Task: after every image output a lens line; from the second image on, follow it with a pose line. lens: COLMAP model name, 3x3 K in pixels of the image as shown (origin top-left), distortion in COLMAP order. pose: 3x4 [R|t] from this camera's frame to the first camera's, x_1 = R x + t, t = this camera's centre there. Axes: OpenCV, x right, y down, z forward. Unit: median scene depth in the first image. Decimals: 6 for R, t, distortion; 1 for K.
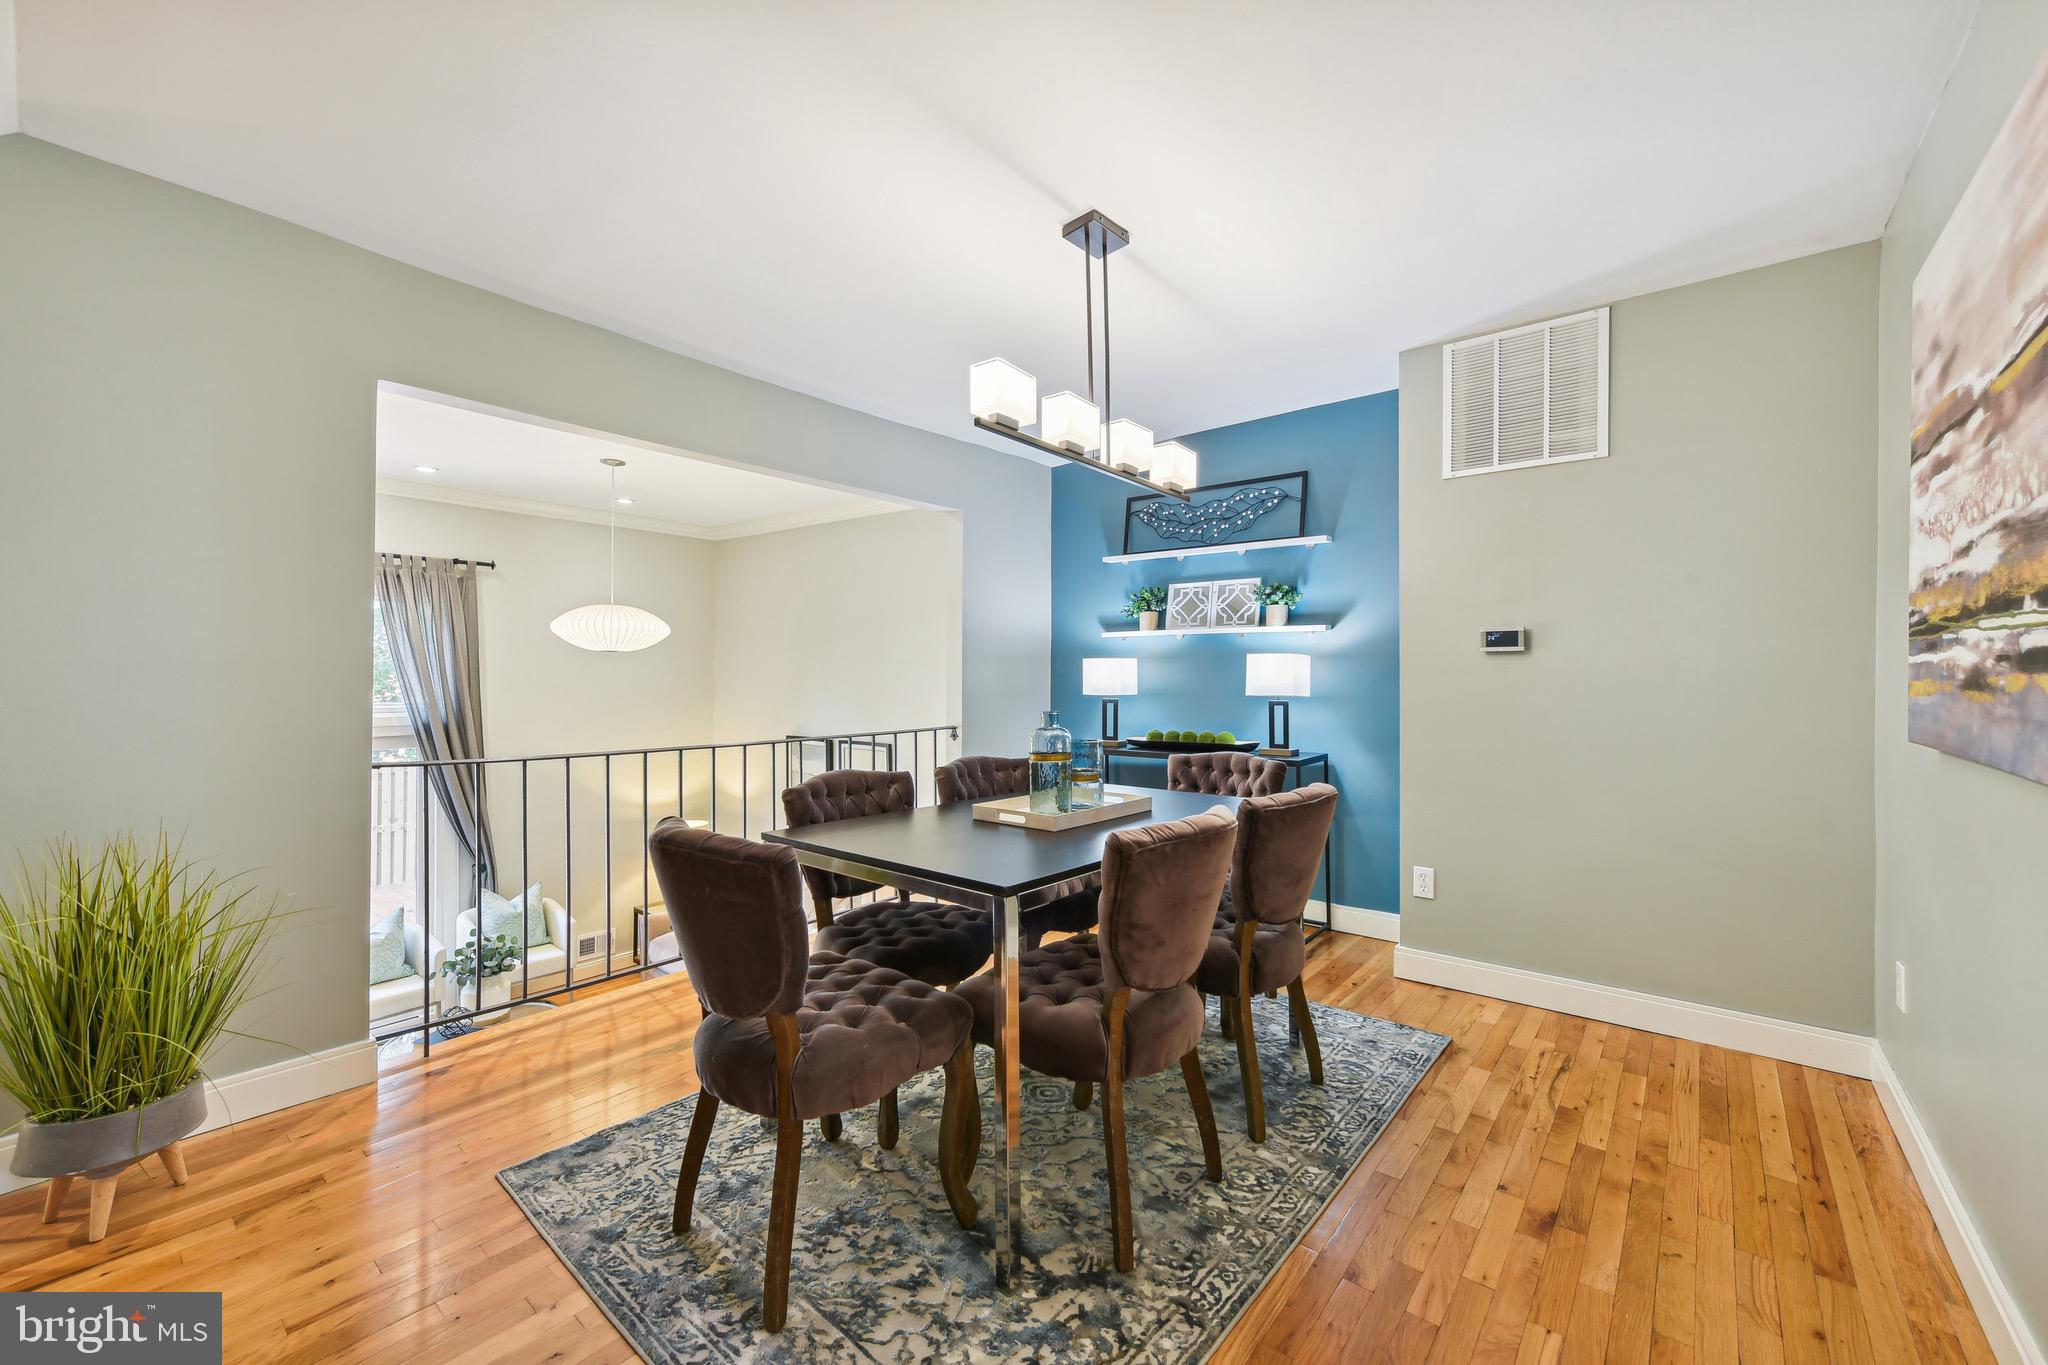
lens RADIAL K [[810.5, 0, 1022.9], [0, 810.5, 682.7], [0, 0, 1]] dist [0.003813, -0.000294]
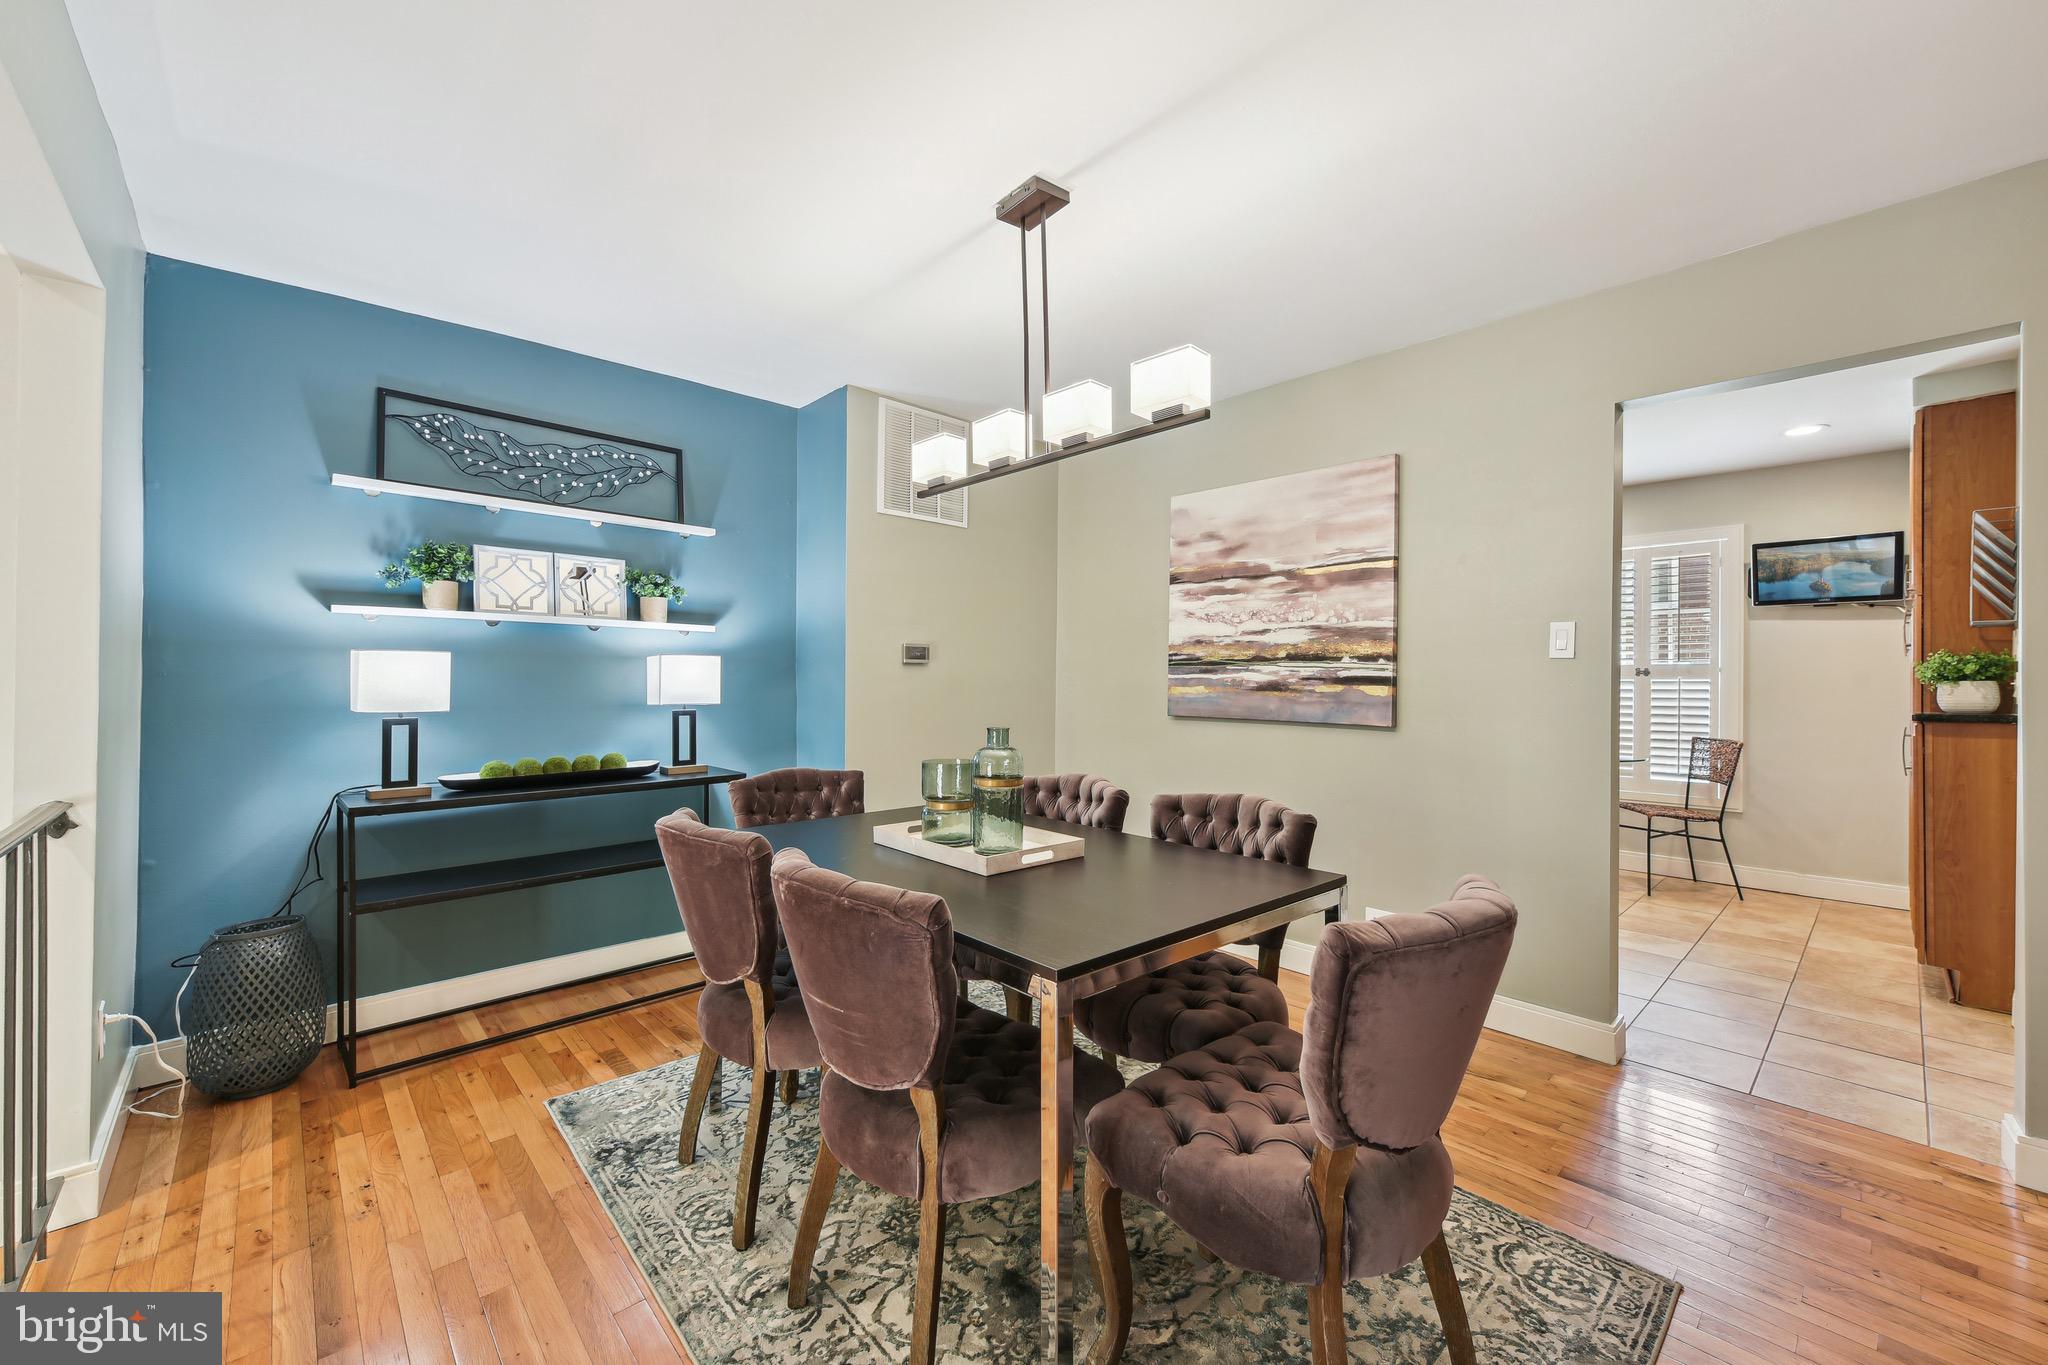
lens RADIAL K [[810.5, 0, 1021.1], [0, 810.5, 681.0], [0, 0, 1]] dist [0.003813, -0.000294]
pose [[0.131314, -0.002208, 0.991338, -0.470405], [0.001344, 0.999997, 0.002050, -0.009567], [-0.991340, 0.001063, 0.131317, 0.506551]]
